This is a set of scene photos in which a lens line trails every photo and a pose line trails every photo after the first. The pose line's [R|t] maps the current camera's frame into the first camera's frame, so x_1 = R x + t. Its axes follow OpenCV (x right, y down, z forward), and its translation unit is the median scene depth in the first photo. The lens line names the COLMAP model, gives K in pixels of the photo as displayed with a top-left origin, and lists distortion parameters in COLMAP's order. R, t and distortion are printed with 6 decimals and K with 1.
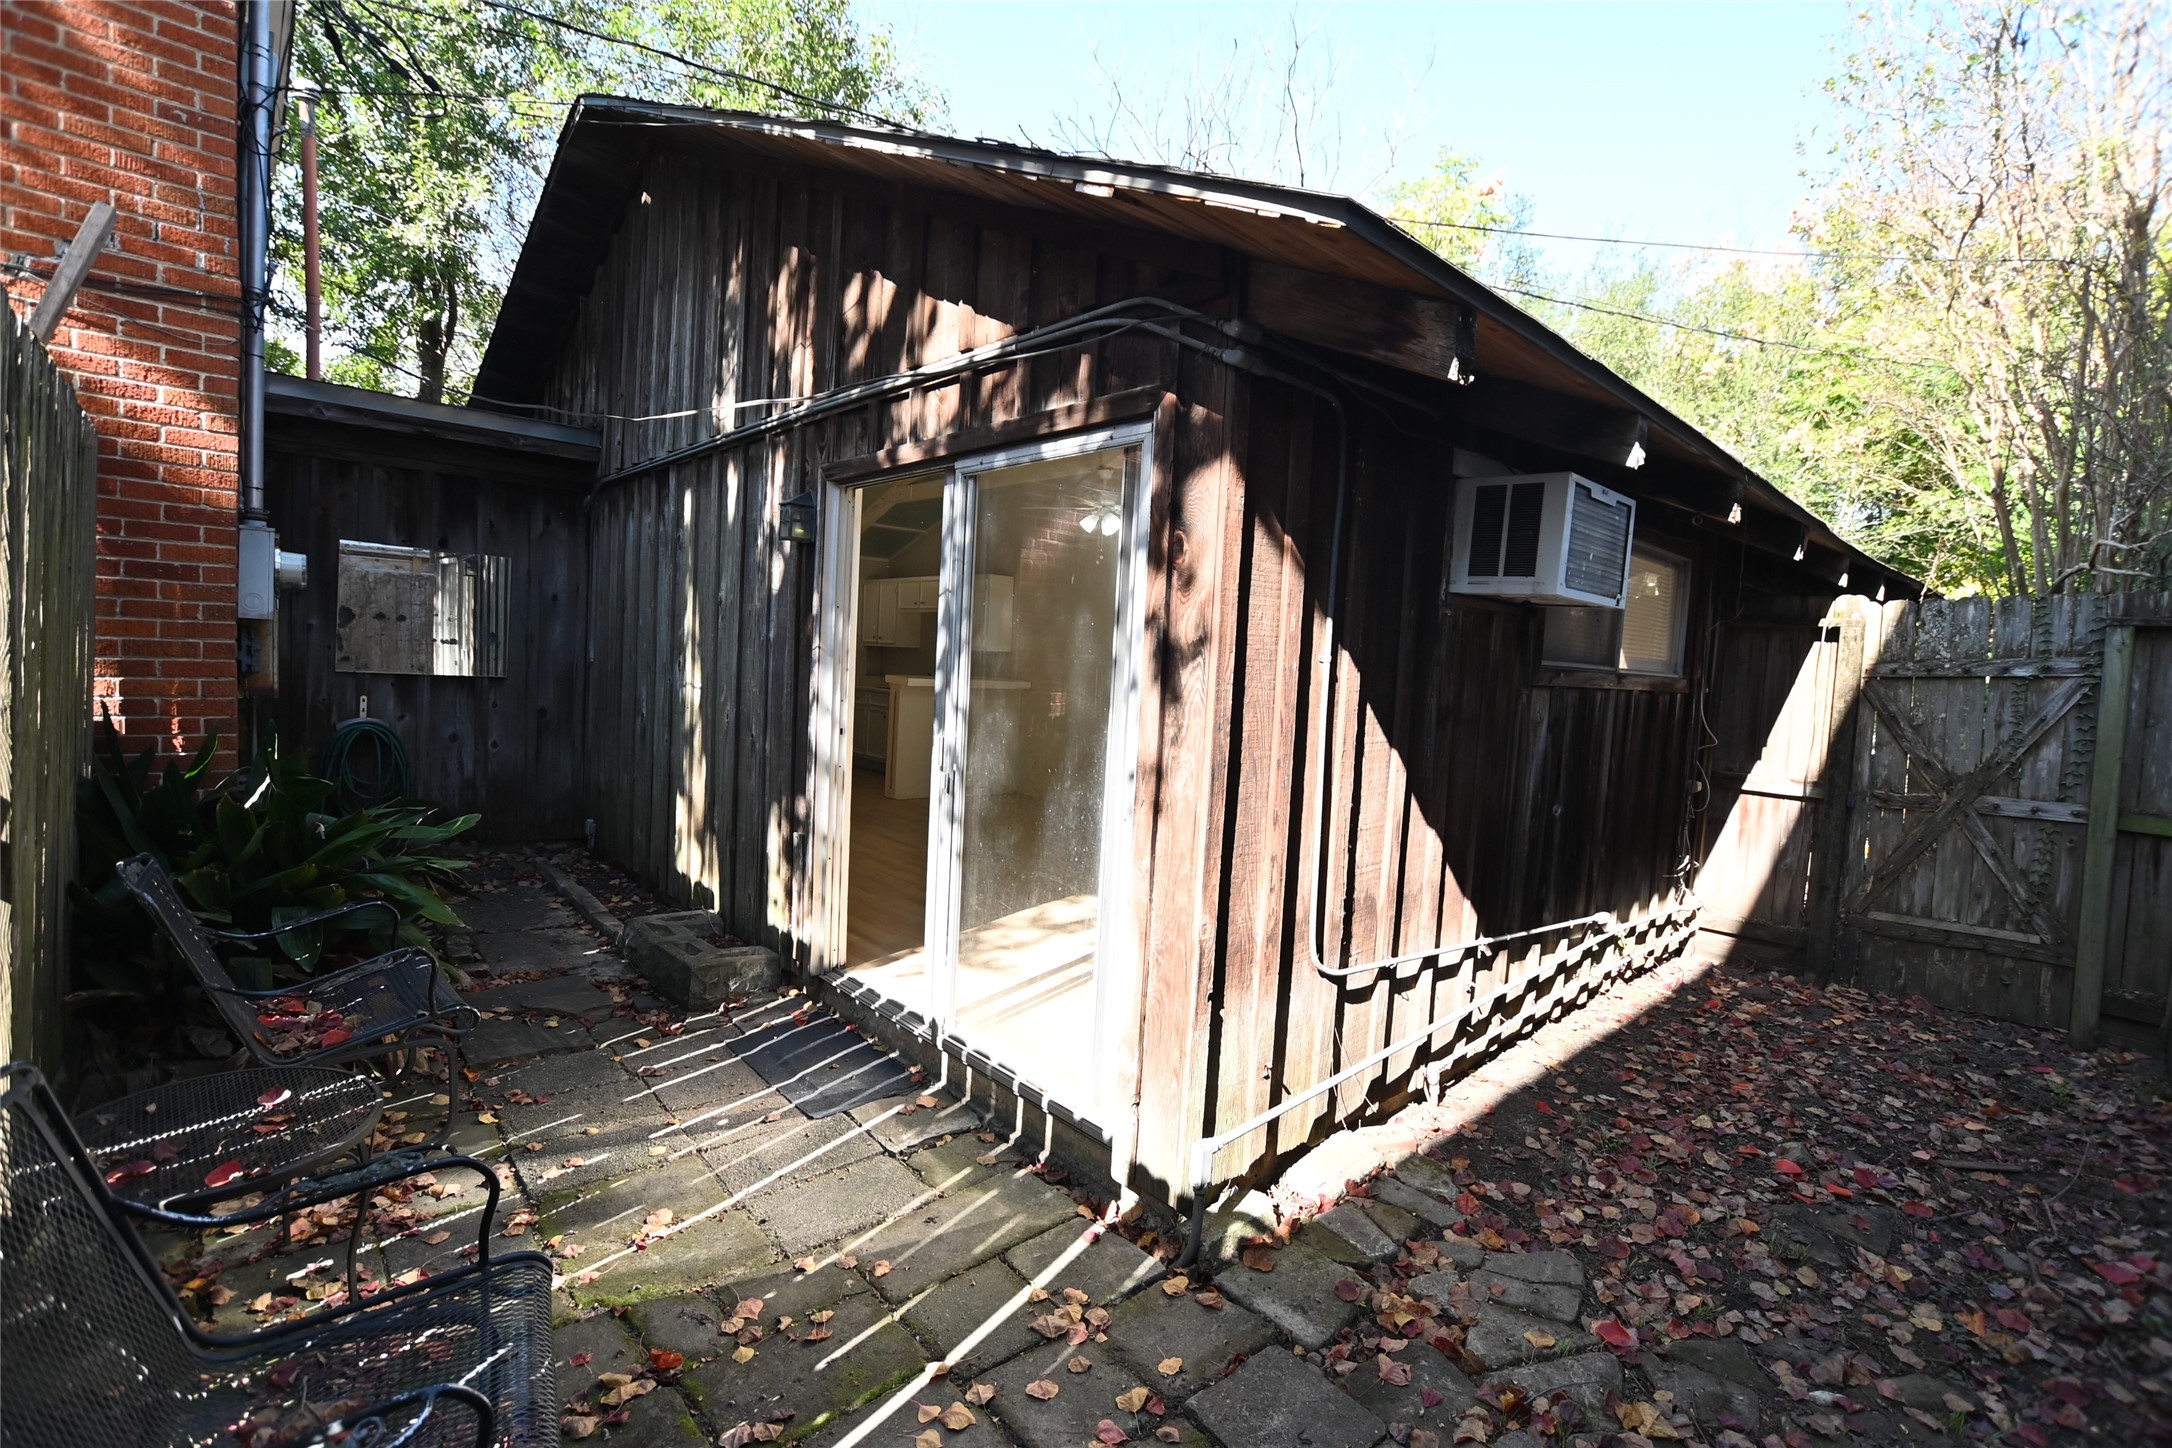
lens RADIAL K [[959.0, 0, 1083.3], [0, 959.0, 721.7], [0, 0, 1]] dist [-0.021880, 0.001618]
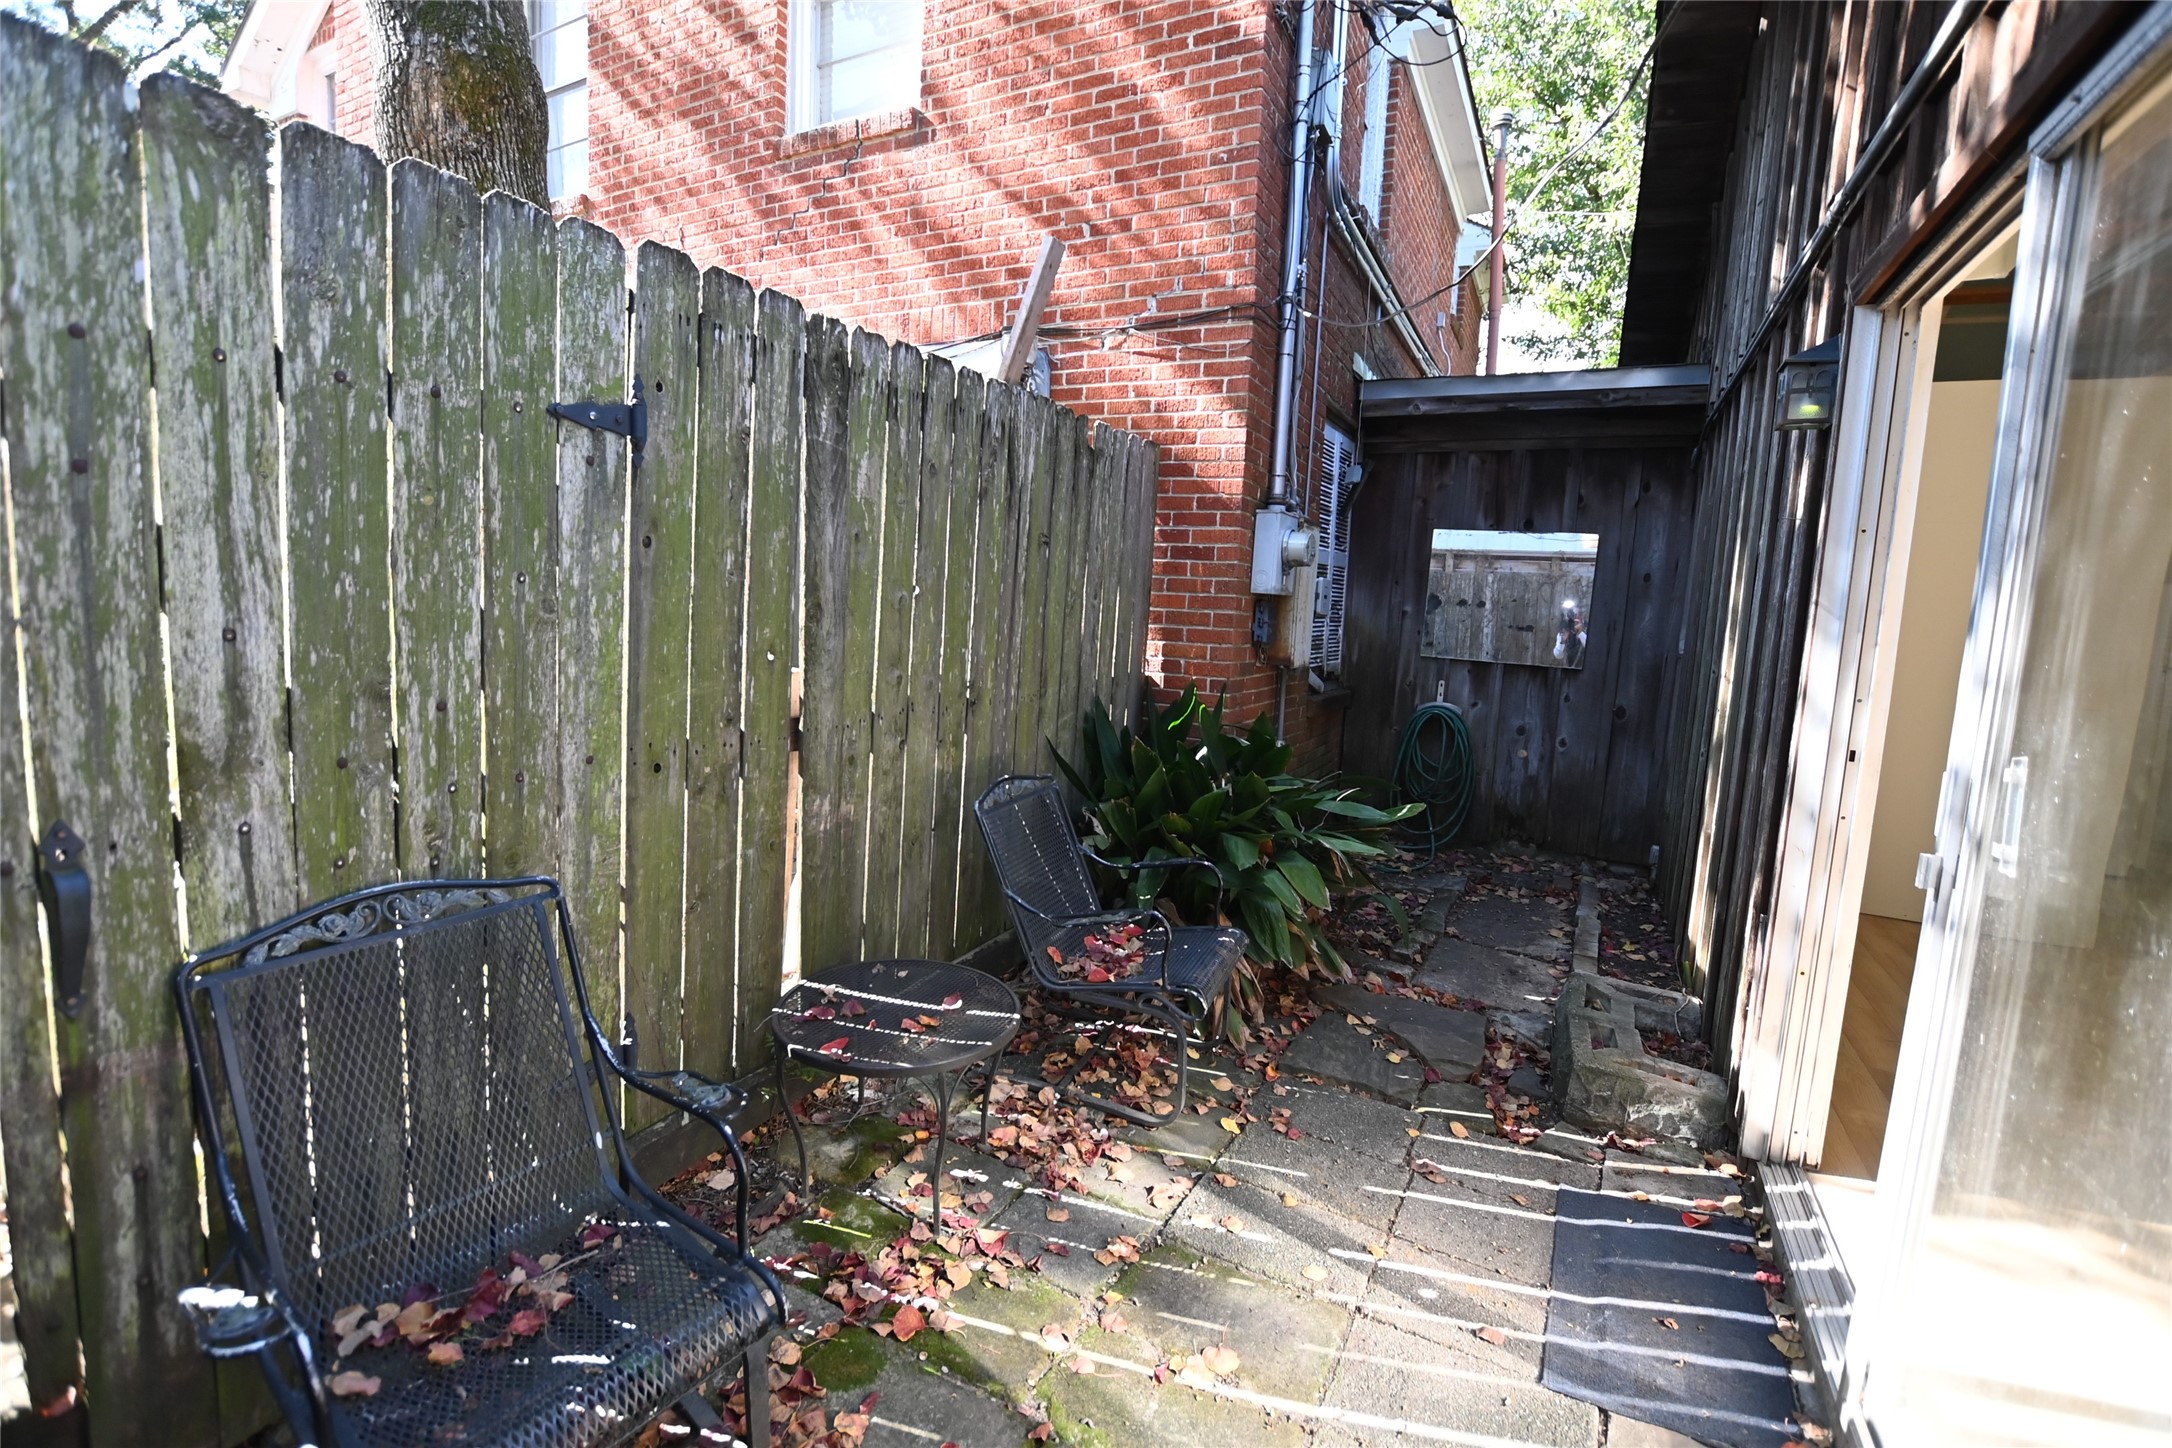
lens RADIAL K [[959.0, 0, 1087.5], [0, 959.0, 715.5], [0, 0, 1]] dist [-0.021880, 0.001618]
pose [[0.350679, 0.070864, -0.933811, 0.117266], [-0.094820, 0.994695, 0.039876, 0.008460], [0.931683, 0.074560, 0.355538, 0.438735]]
